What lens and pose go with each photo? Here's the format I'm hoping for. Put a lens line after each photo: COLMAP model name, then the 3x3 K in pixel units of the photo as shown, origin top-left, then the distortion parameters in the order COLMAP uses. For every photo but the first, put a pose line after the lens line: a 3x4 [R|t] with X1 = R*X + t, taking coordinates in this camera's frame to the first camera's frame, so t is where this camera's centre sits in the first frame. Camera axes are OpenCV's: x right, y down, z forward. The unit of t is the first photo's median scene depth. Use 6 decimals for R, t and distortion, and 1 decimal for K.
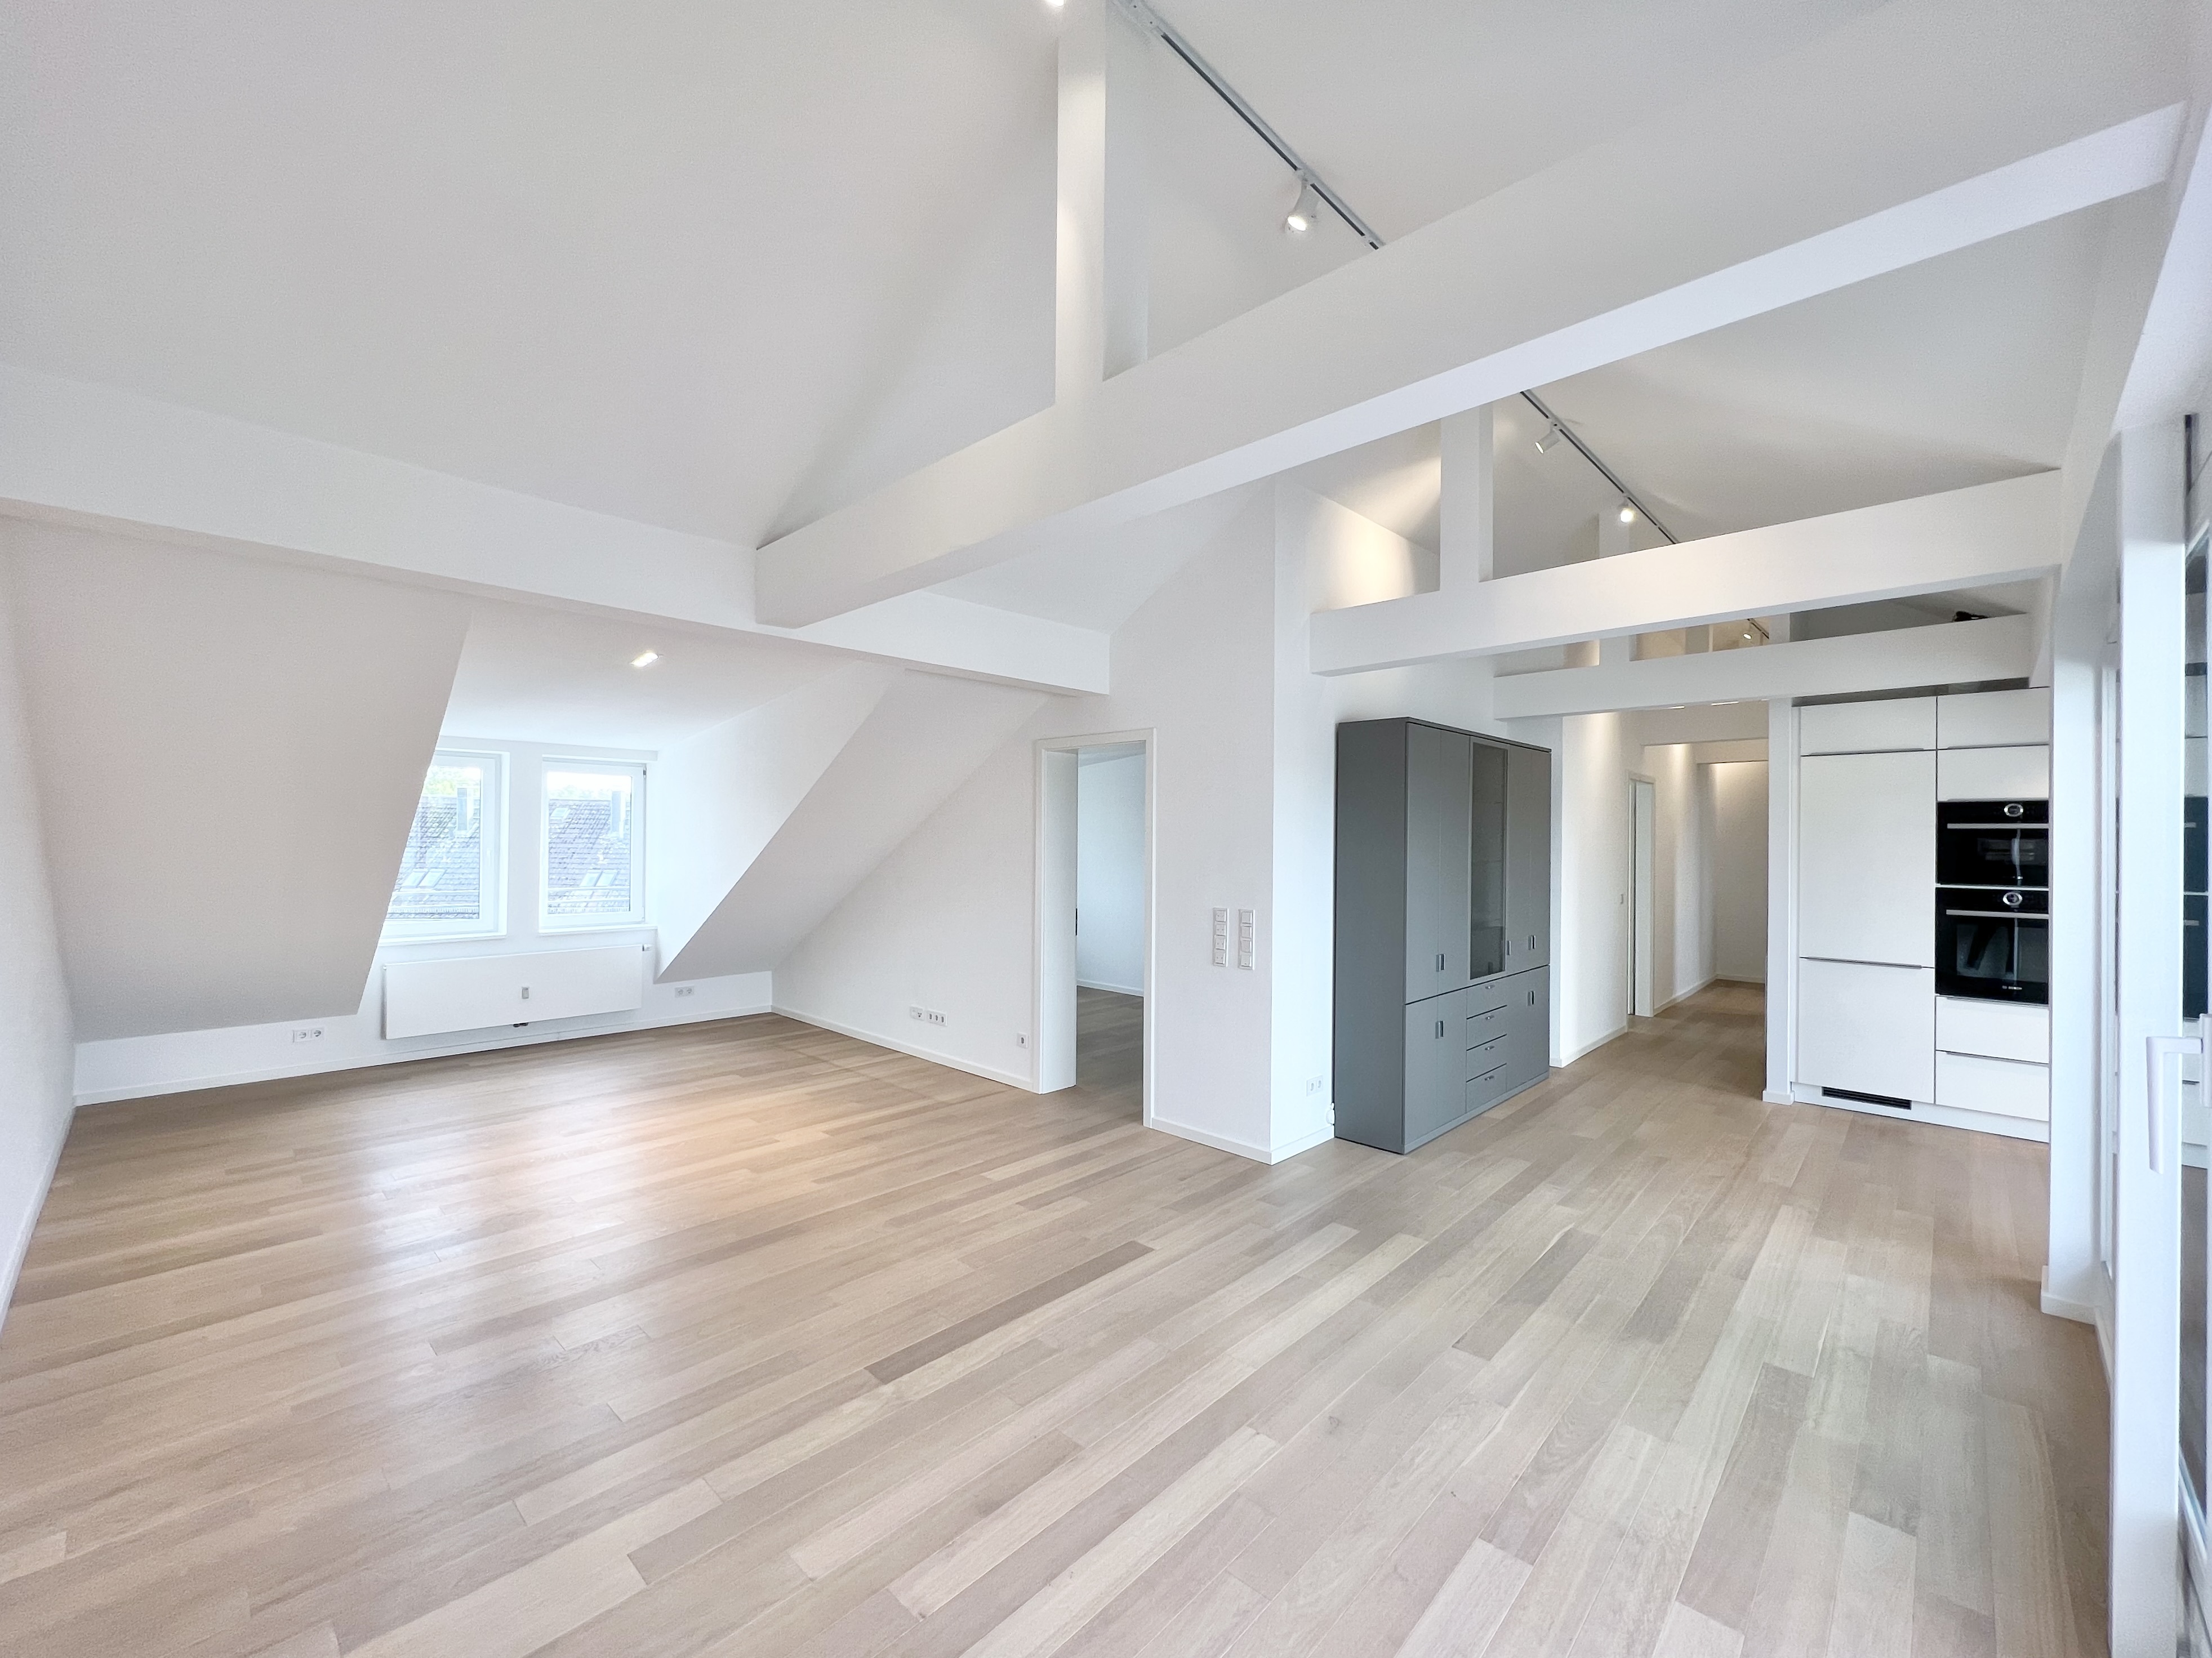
lens RADIAL K [[890.6, 0, 1091.9], [0, 890.6, 833.0], [0, 0, 1]] dist [-0.004573, -0.000368]
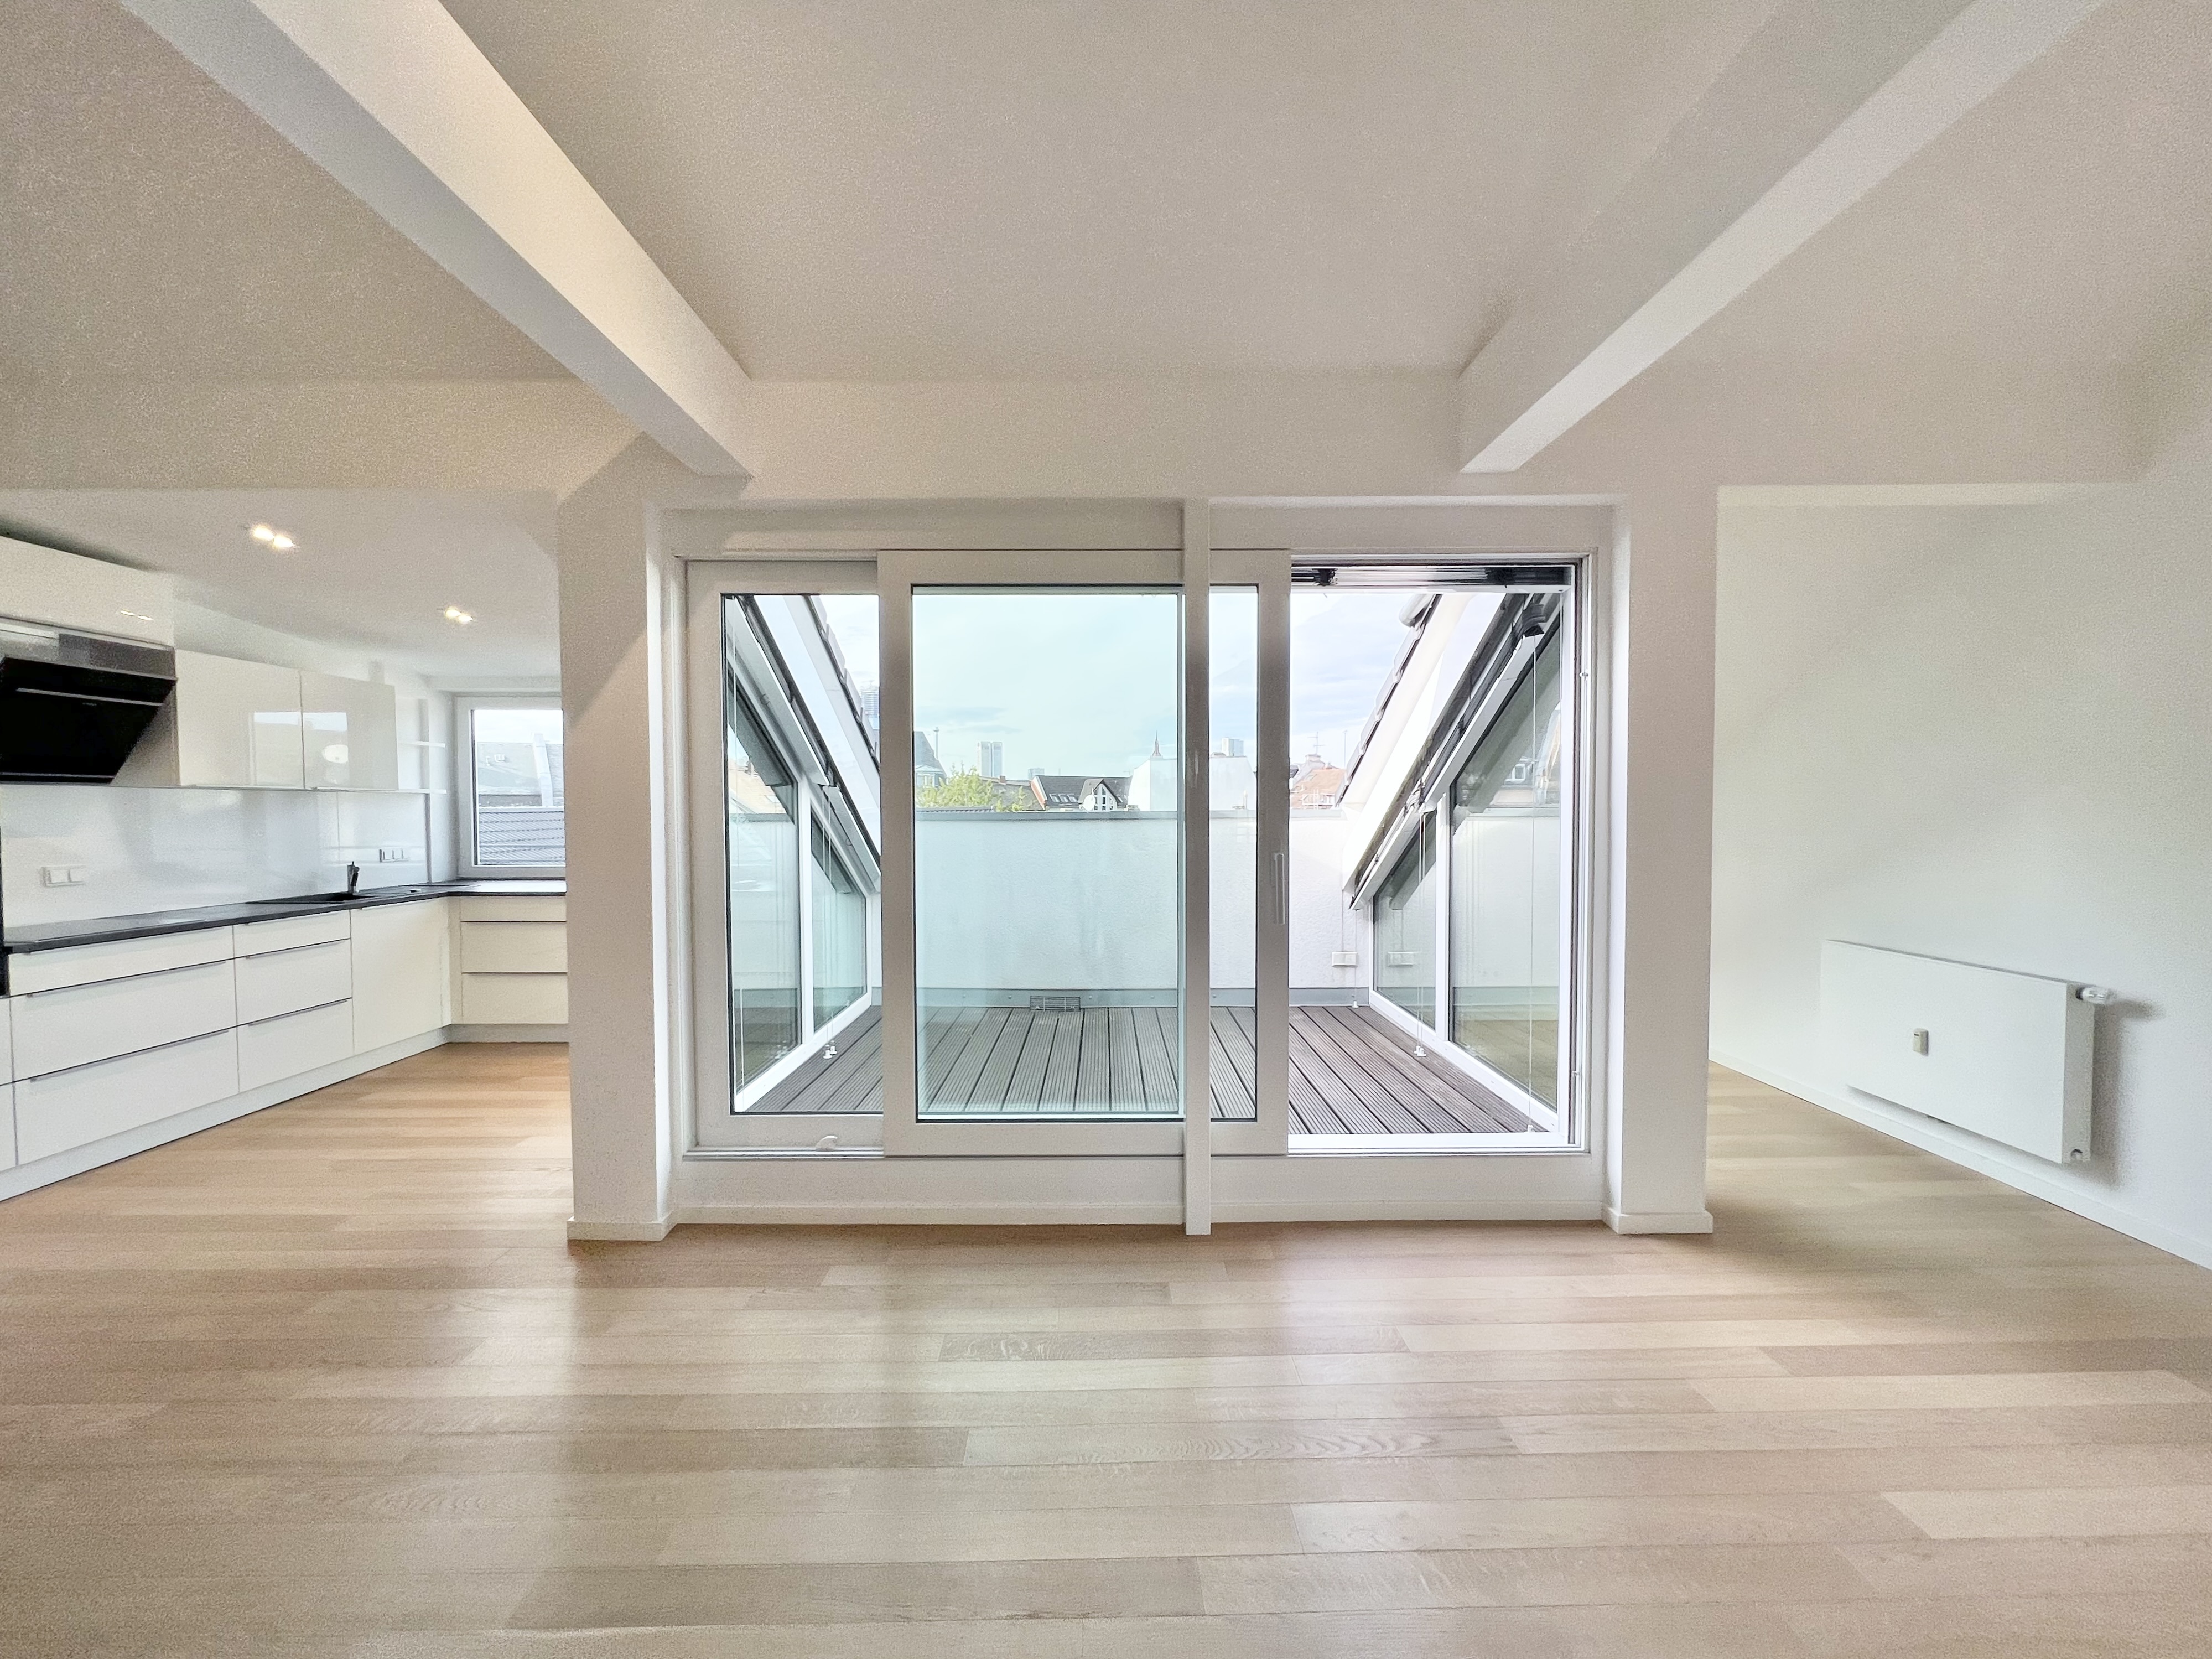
lens RADIAL K [[906.2, 0, 1106.0], [0, 906.2, 829.5], [0, 0, 1]] dist [0.001278, 0.000064]
pose [[-0.707934, -0.022002, 0.705936, 0.040014], [-0.007745, 0.999696, 0.023391, 0.046573], [-0.706237, 0.011092, -0.707889, 0.879243]]
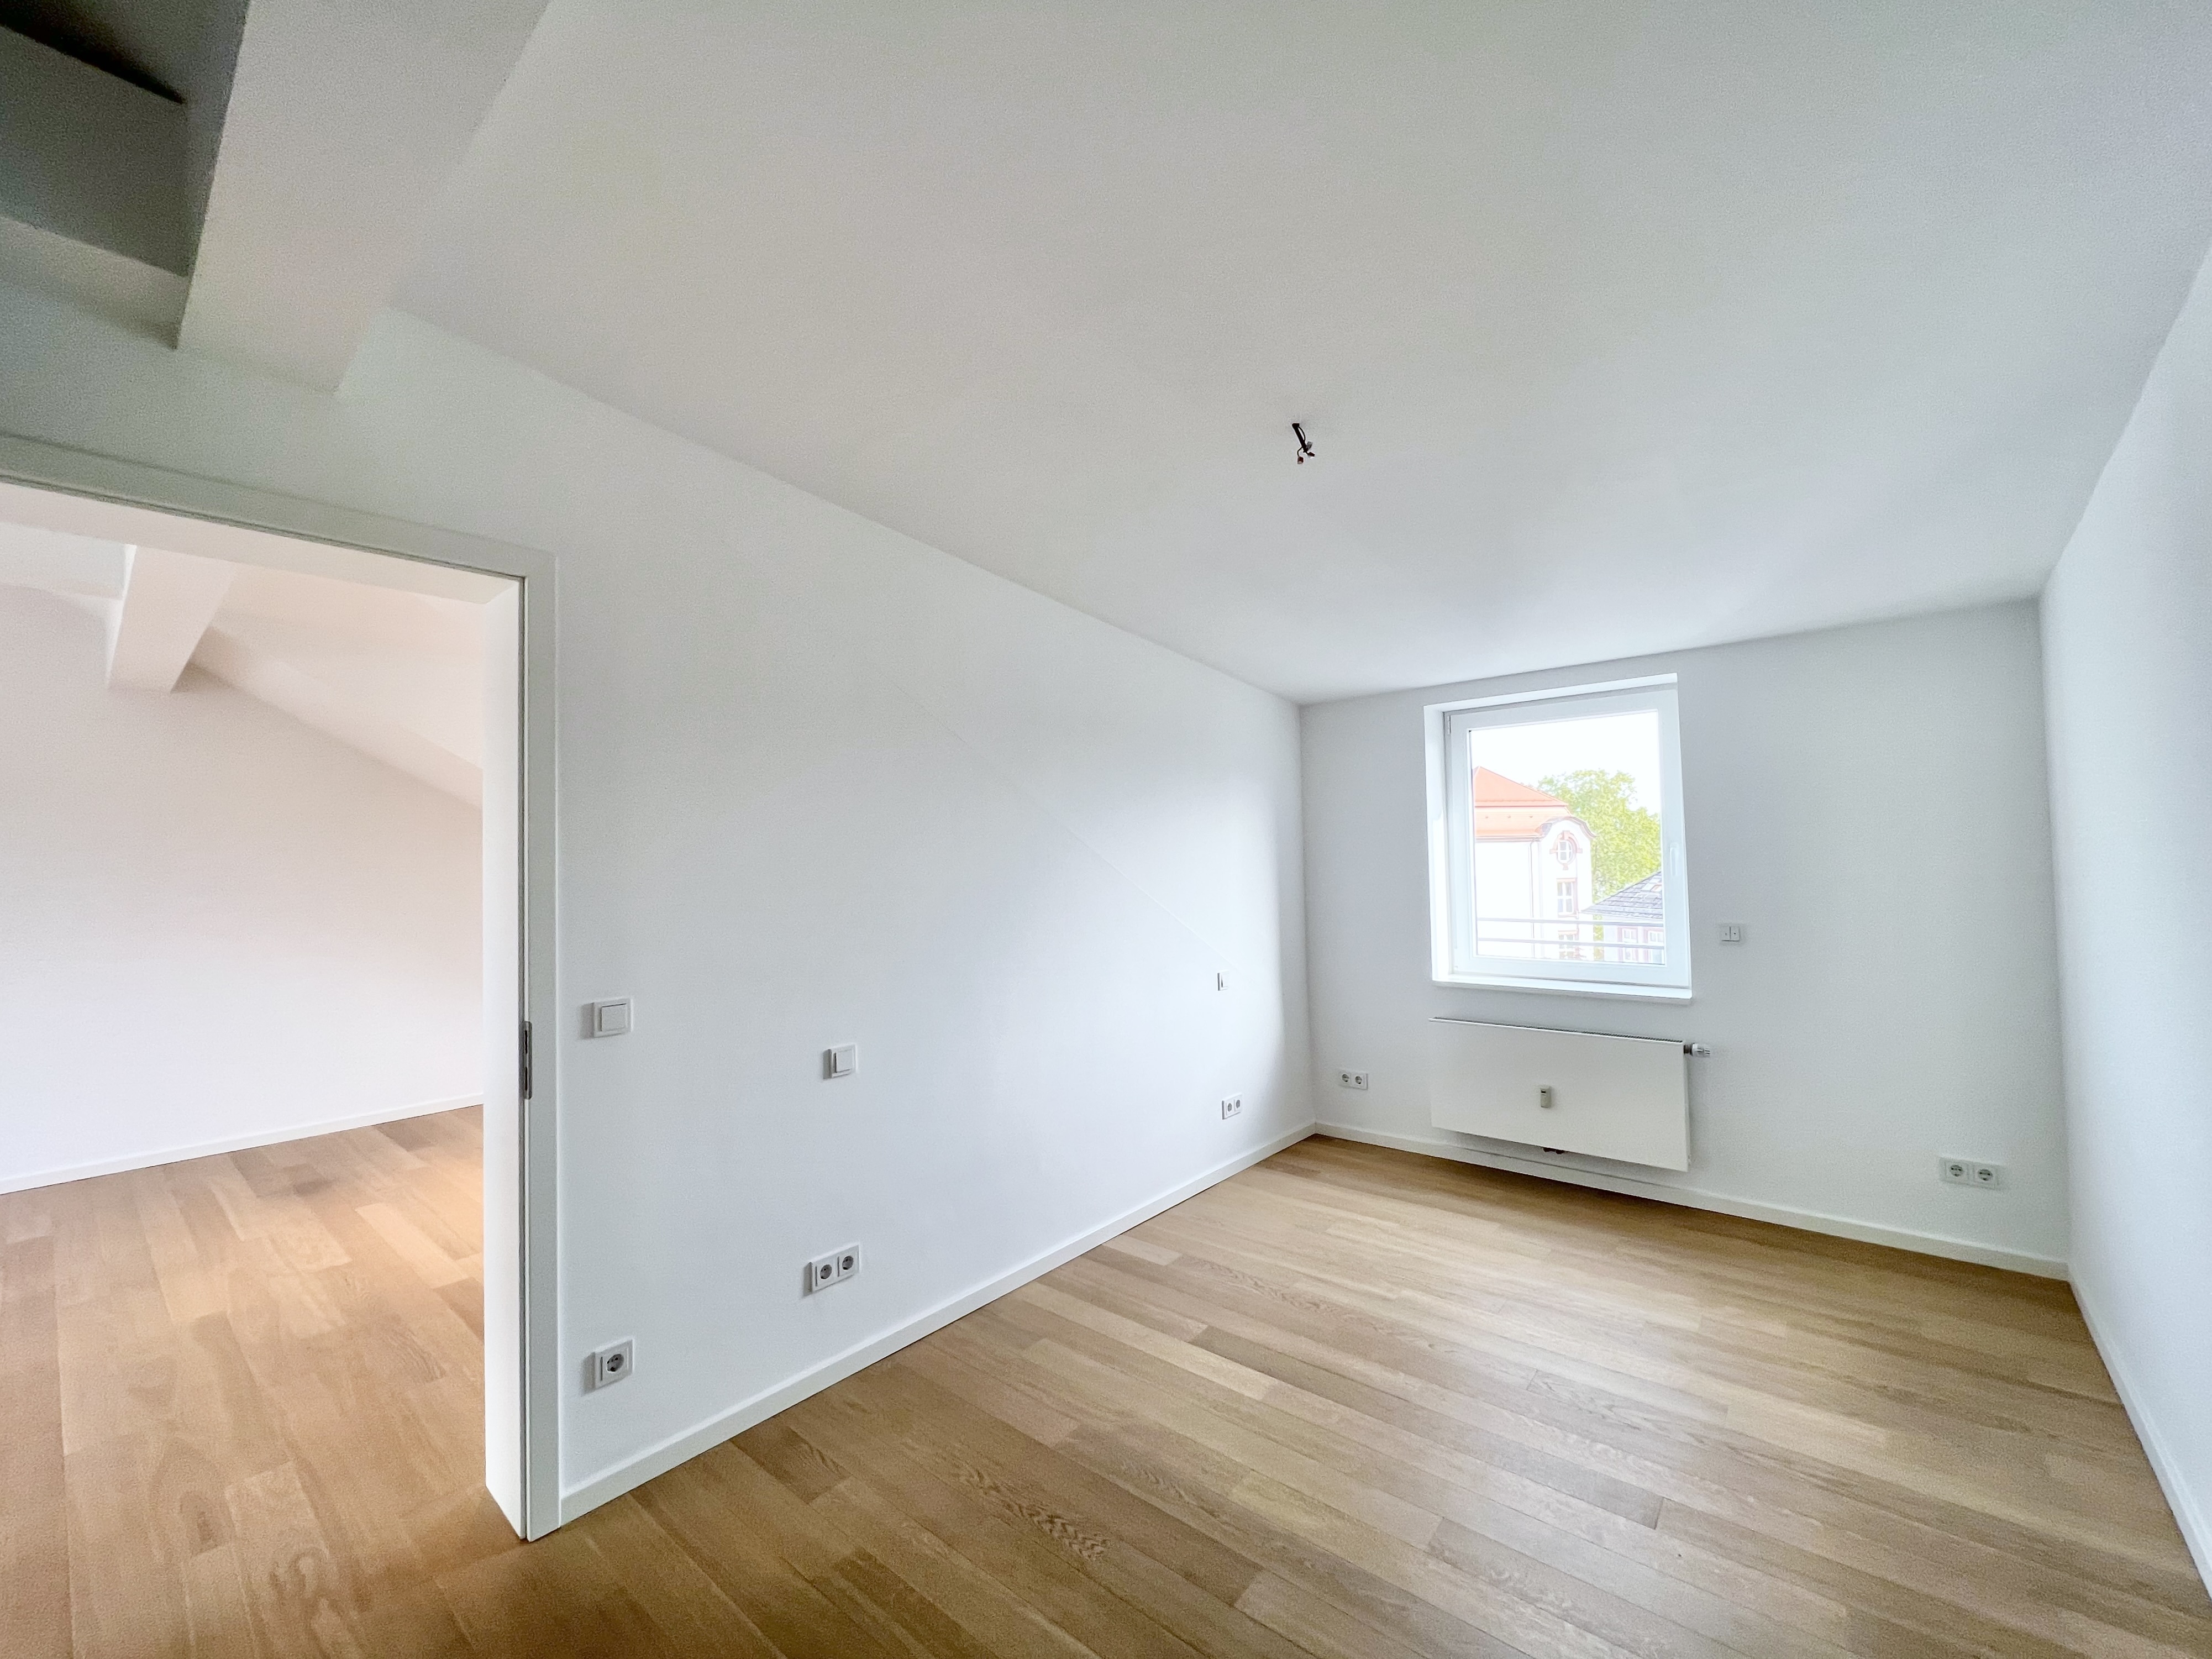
lens RADIAL K [[890.8, 0, 1091.9], [0, 890.8, 833.5], [0, 0, 1]] dist [-0.004573, -0.000368]
pose [[0.066444, -0.038215, -0.997058, 0.441707], [0.026886, 0.998972, -0.036497, 0.034959], [0.997428, -0.024381, 0.067403, 1.523884]]
